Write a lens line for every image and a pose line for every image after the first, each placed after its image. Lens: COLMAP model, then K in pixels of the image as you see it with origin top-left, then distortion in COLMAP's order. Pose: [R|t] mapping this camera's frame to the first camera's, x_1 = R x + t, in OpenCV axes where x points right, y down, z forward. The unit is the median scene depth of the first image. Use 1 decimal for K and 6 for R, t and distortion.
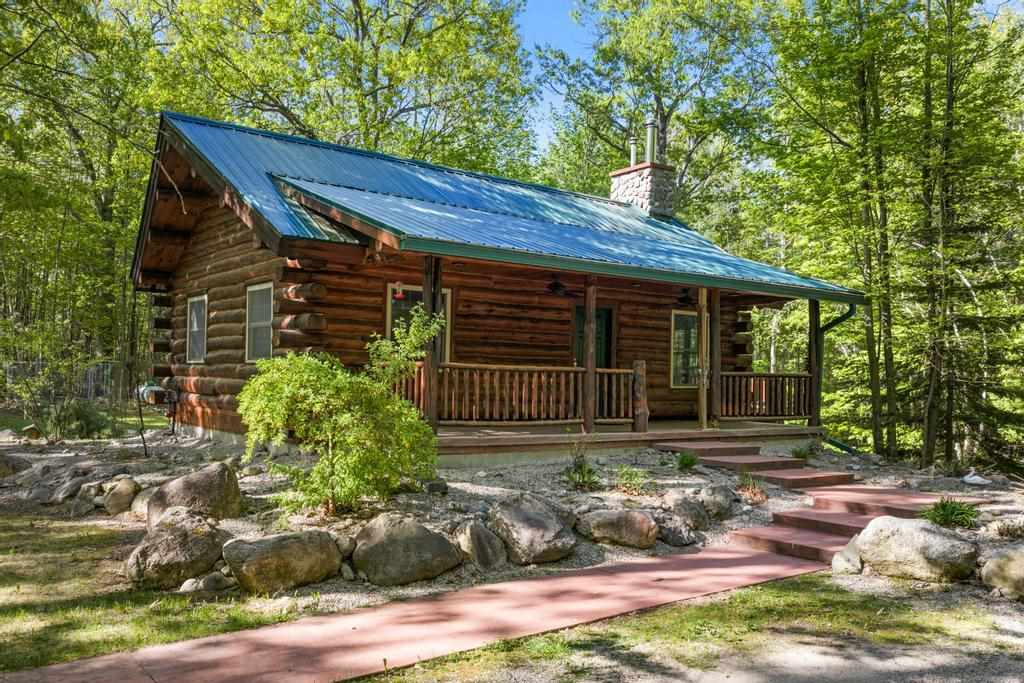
lens RADIAL K [[834.5, 0, 514.2], [0, 834.5, 378.0], [0, 0, 1]] dist [-0.011771, -0.016945]
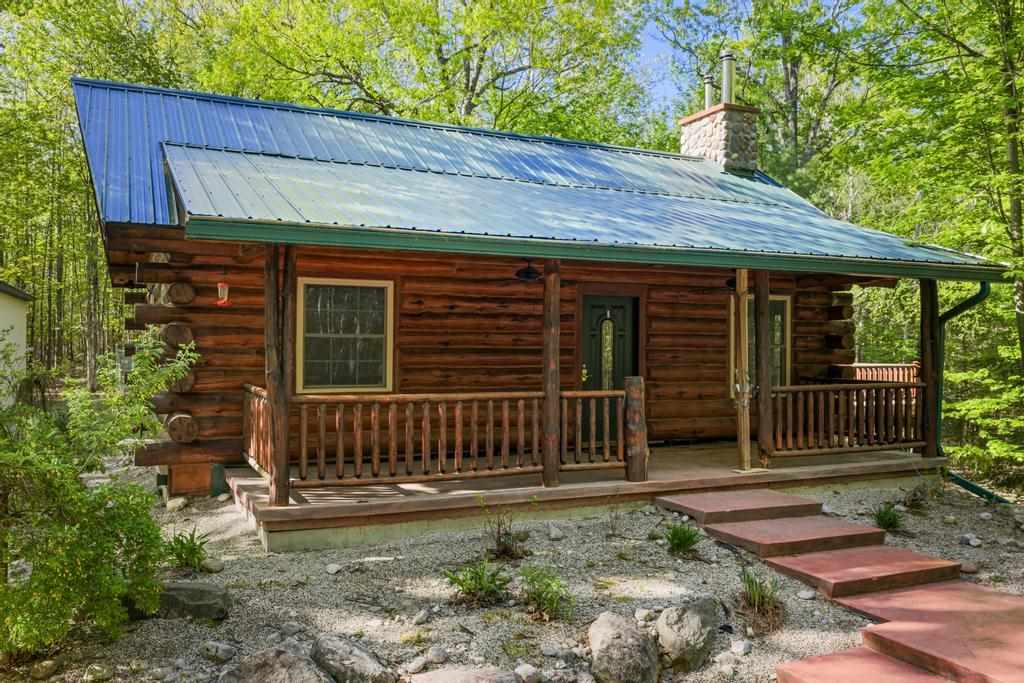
lens RADIAL K [[834.5, 0, 510.7], [0, 834.5, 341.3], [0, 0, 1]] dist [-0.011771, -0.016945]
pose [[0.980220, -0.014368, -0.197389, 0.148675], [0.012921, 0.999879, -0.008617, -0.036952], [0.197489, 0.005896, 0.980287, 0.236987]]
